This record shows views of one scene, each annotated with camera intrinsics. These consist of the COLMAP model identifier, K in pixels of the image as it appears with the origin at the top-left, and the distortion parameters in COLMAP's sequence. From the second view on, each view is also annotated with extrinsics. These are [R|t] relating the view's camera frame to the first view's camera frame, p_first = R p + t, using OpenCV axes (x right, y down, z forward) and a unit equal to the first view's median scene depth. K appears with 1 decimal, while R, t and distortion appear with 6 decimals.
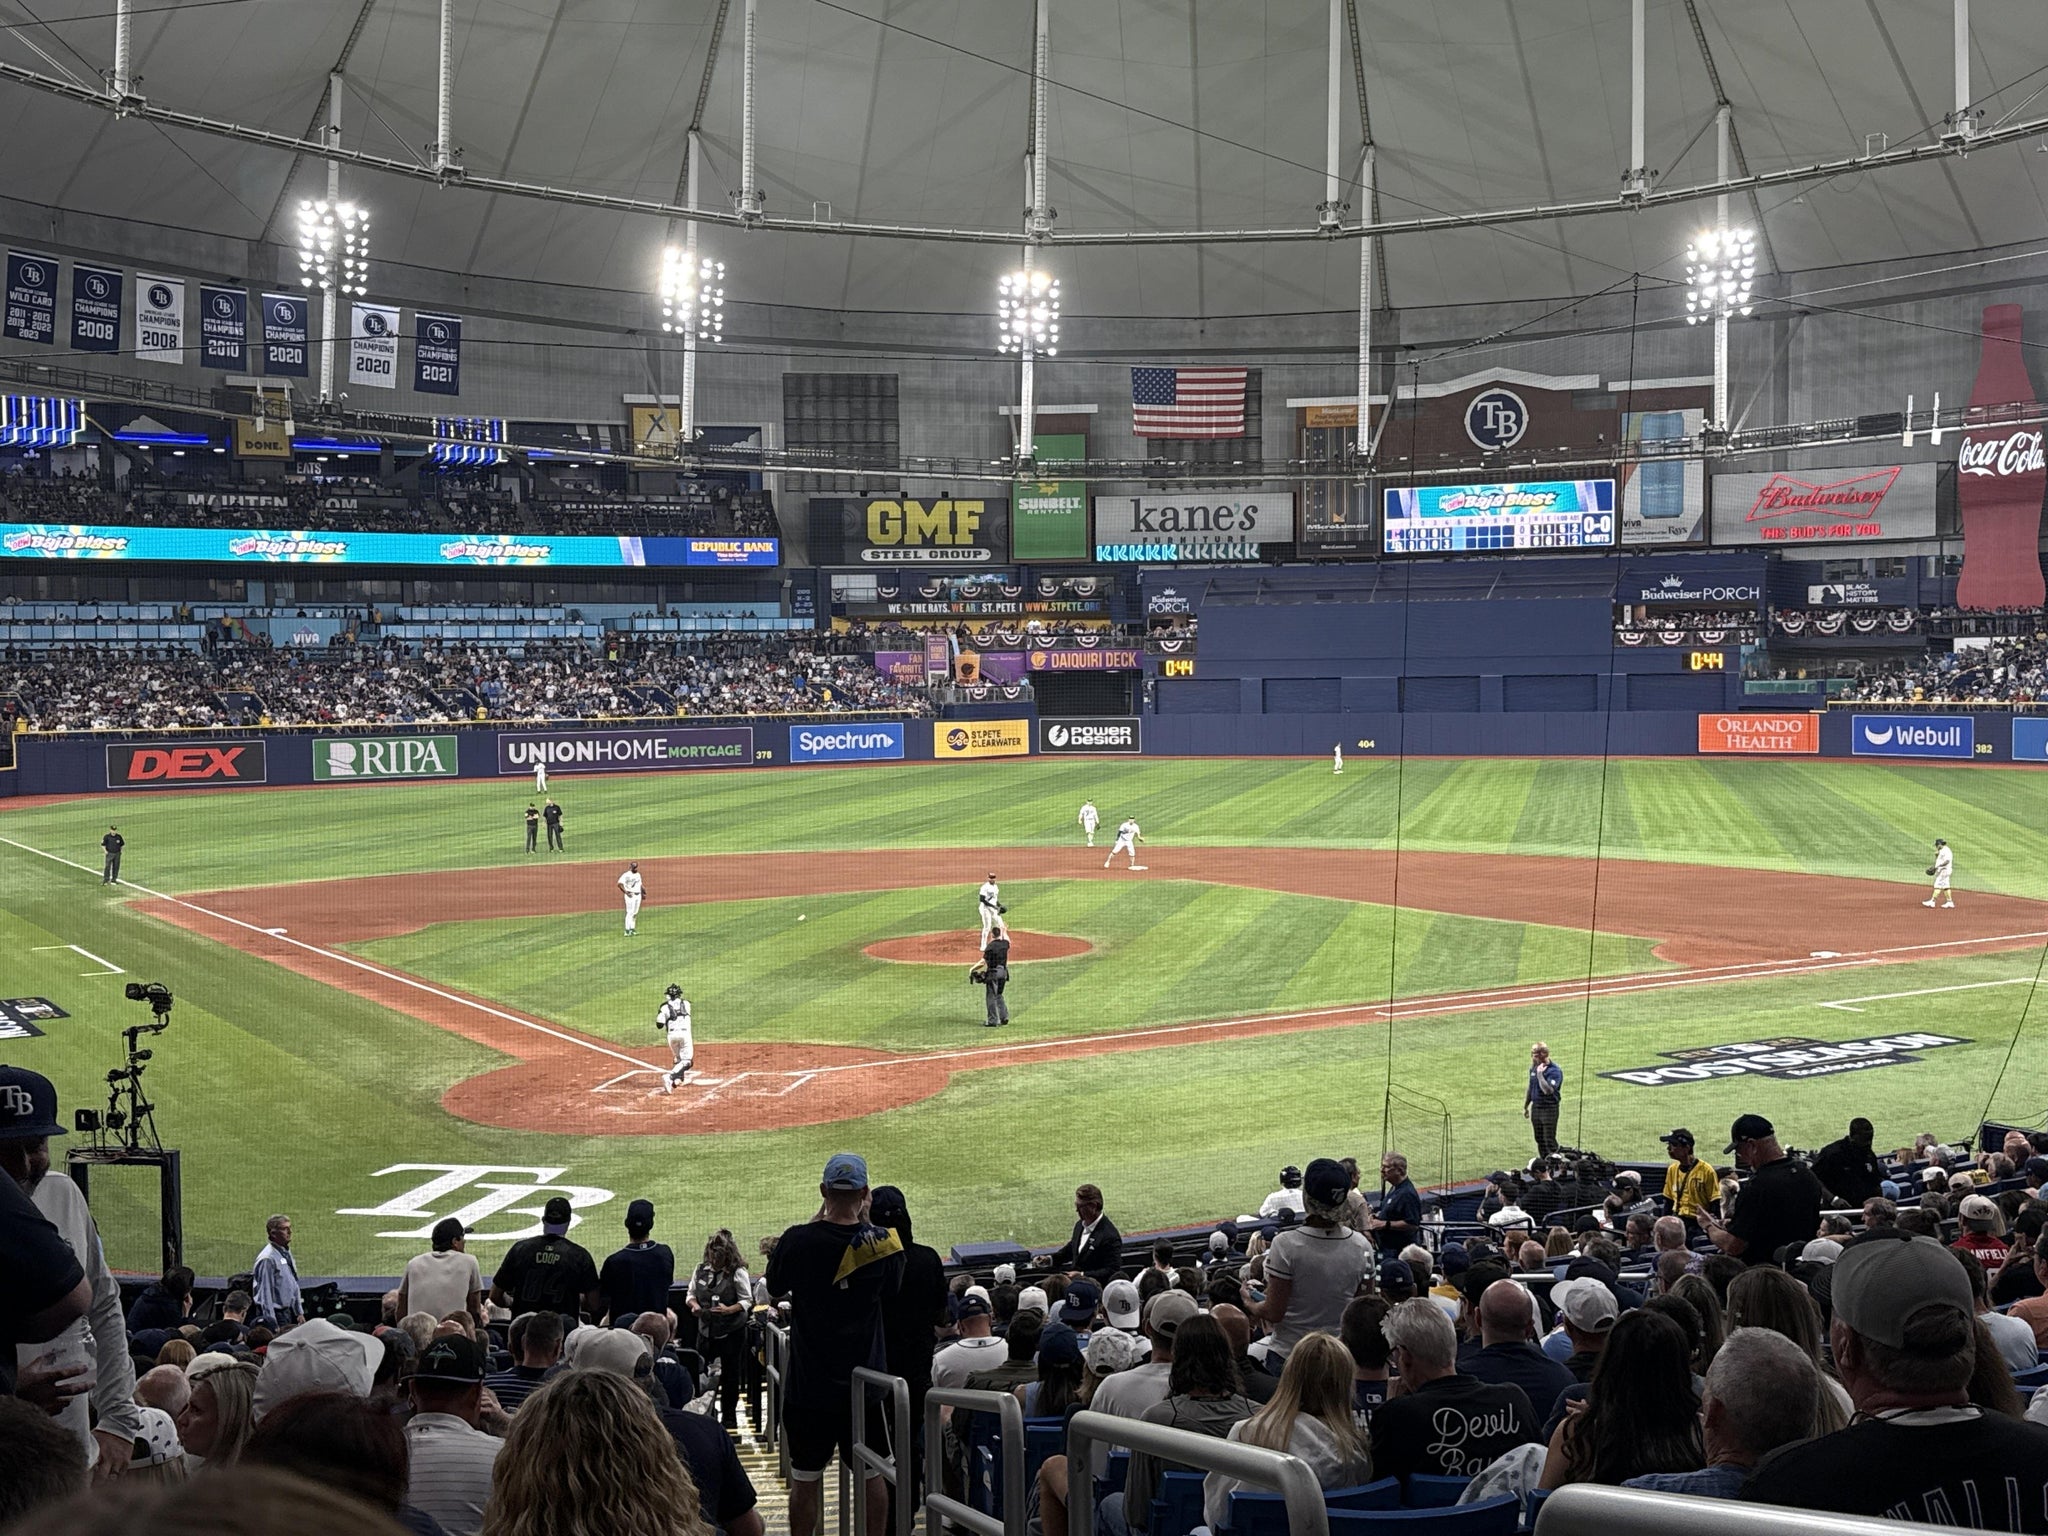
lens RADIAL K [[2356.3, 0, 1033.4], [0, 2356.3, 777.3], [0, 0, 1]] dist [0.105580, 0.000000]
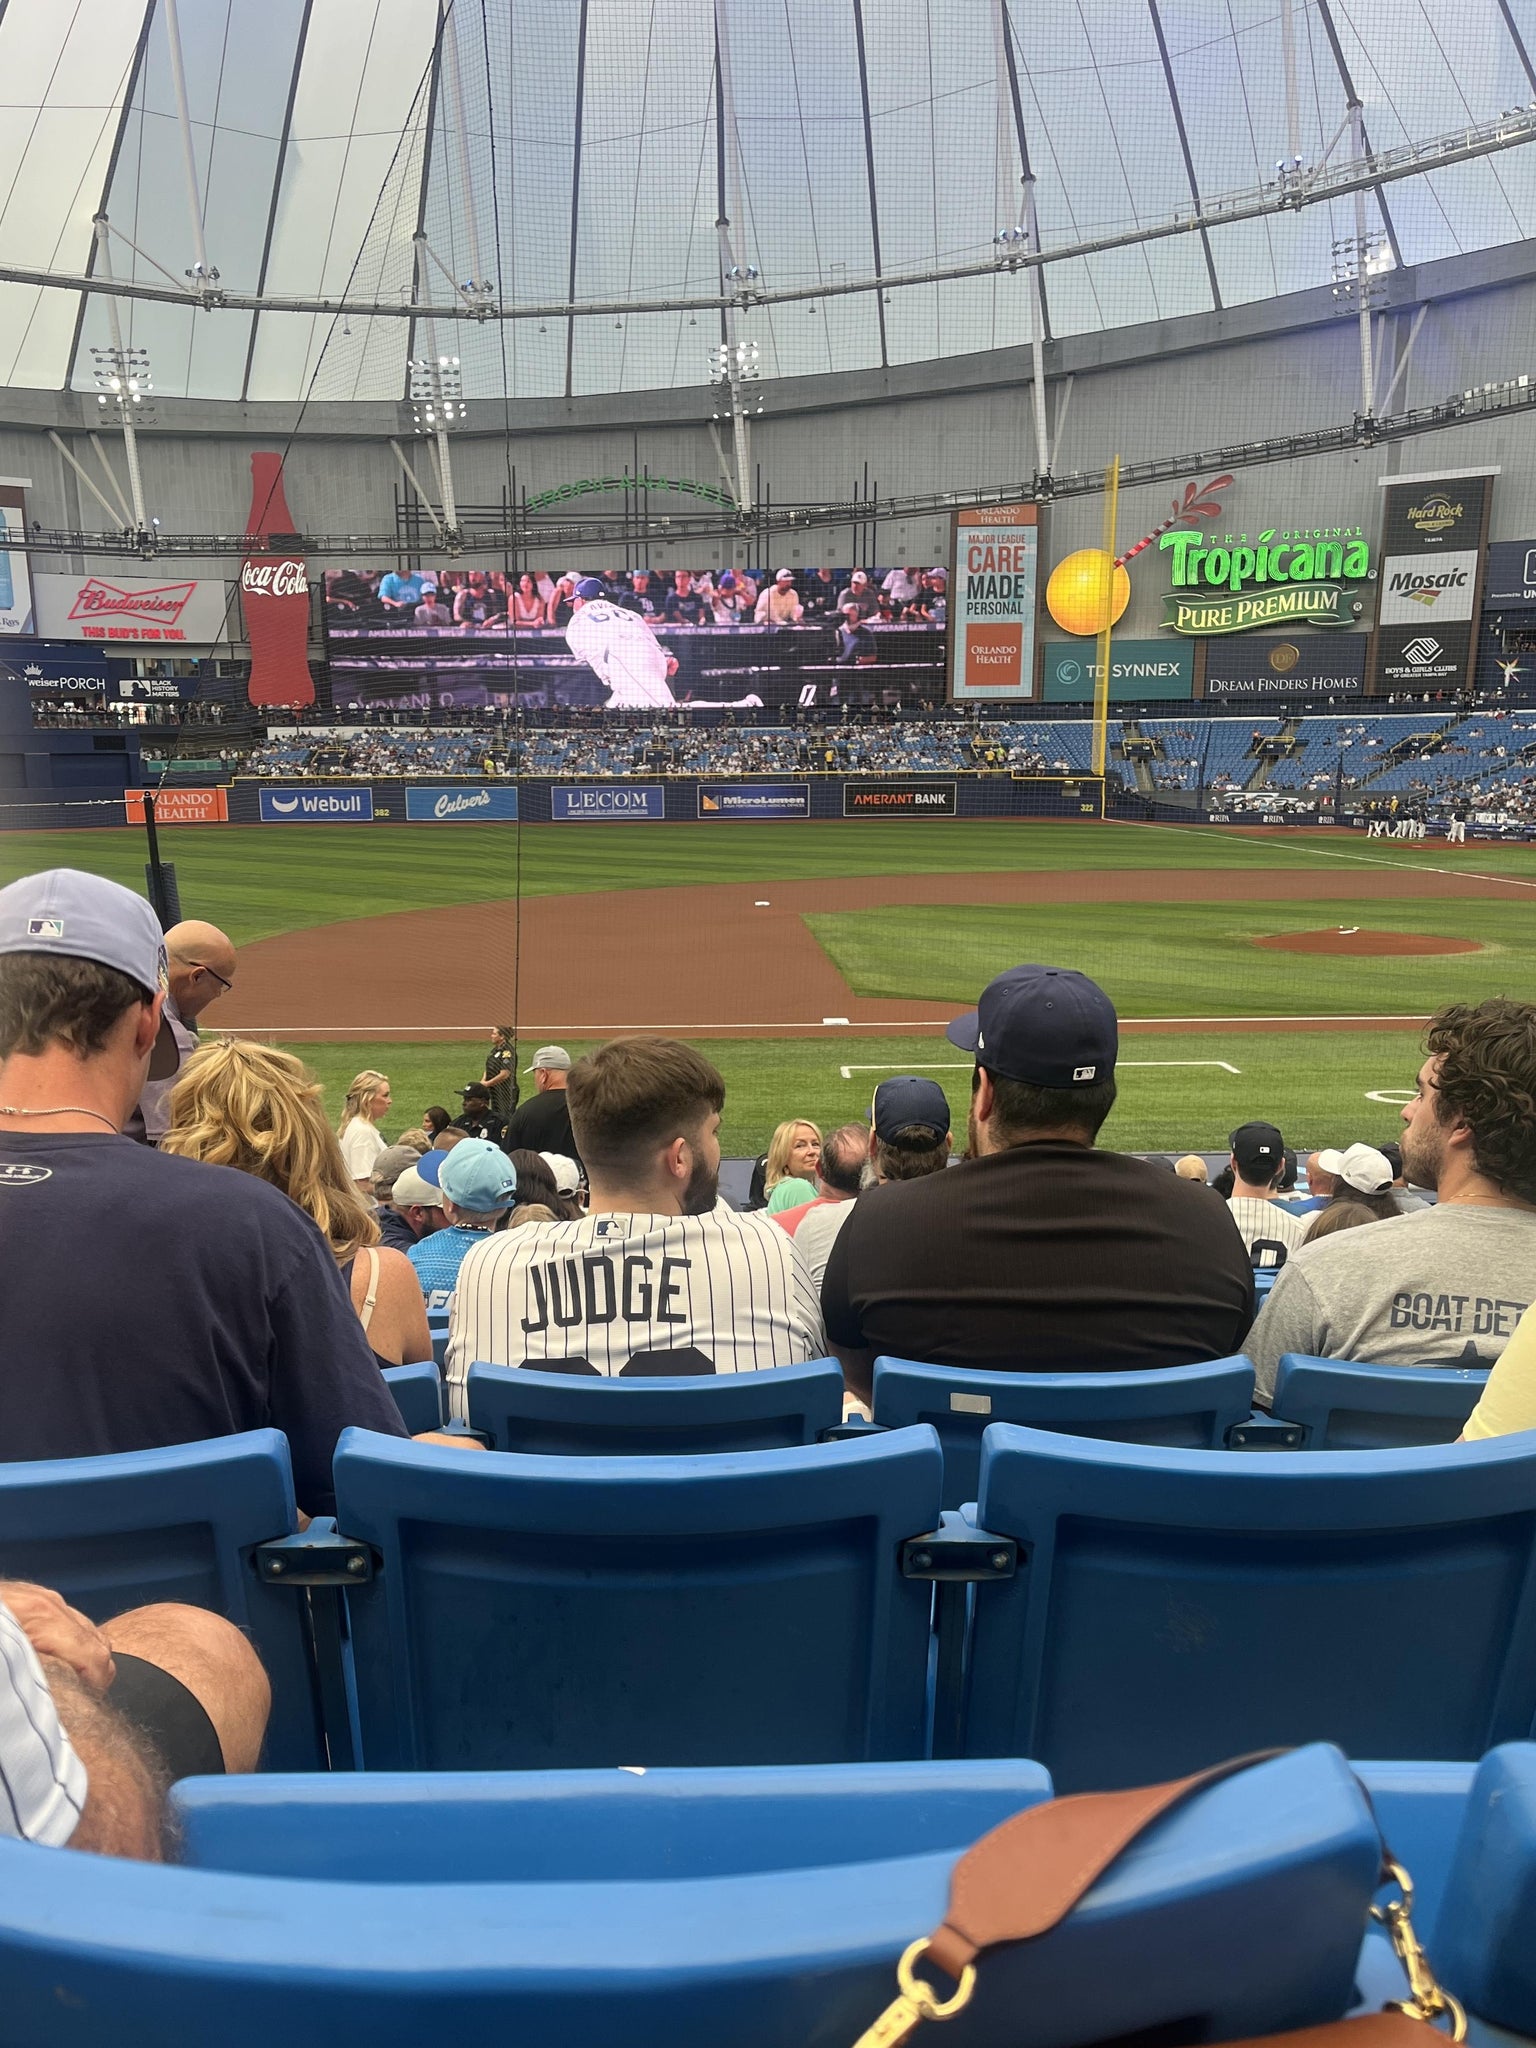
lens RADIAL K [[1761.2, 0, 678.3], [0, 1761.2, 1187.8], [0, 0, 1]] dist [0.048553, -0.065609]
pose [[0.531252, -0.193623, 0.824792, -0.305219], [0.044940, 0.978604, 0.200786, 0.001804], [-0.846021, -0.069602, 0.528587, 0.289589]]
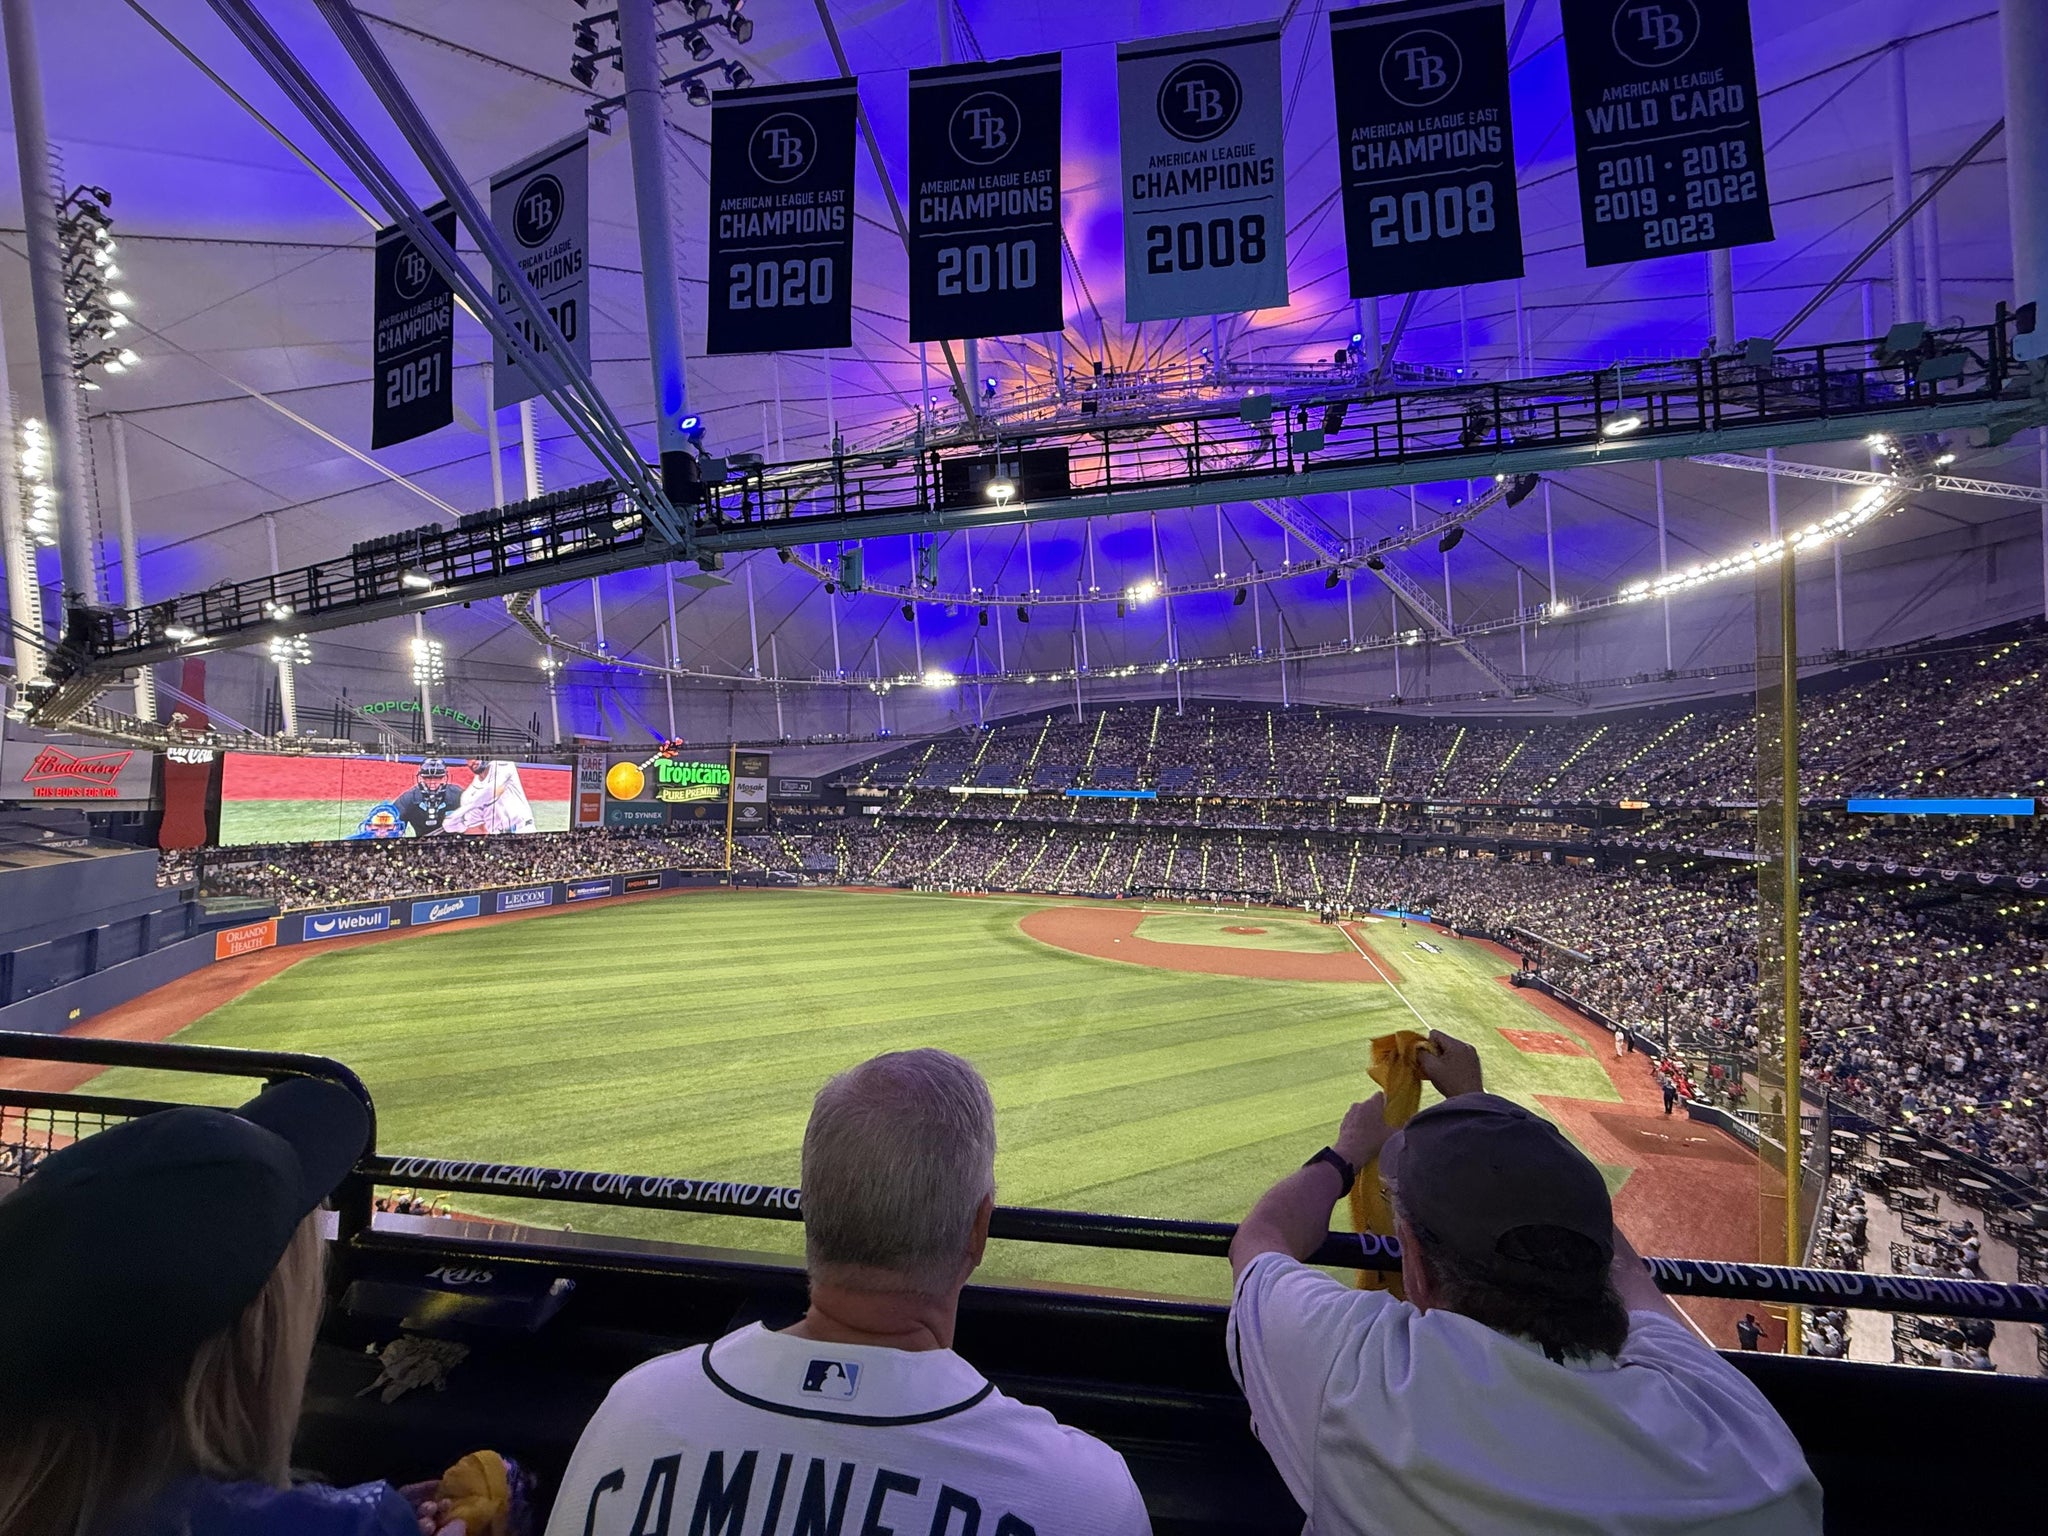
lens RADIAL K [[816.8, 0, 1021.5], [0, 816.8, 777.8], [0, 0, 1]] dist [0.001501, 0.000292]
pose [[-0.689998, 0.007688, 0.723771, -0.366169], [0.011467, 0.999934, 0.000311, -0.105260], [-0.723721, 0.008514, -0.690040, 0.935964]]
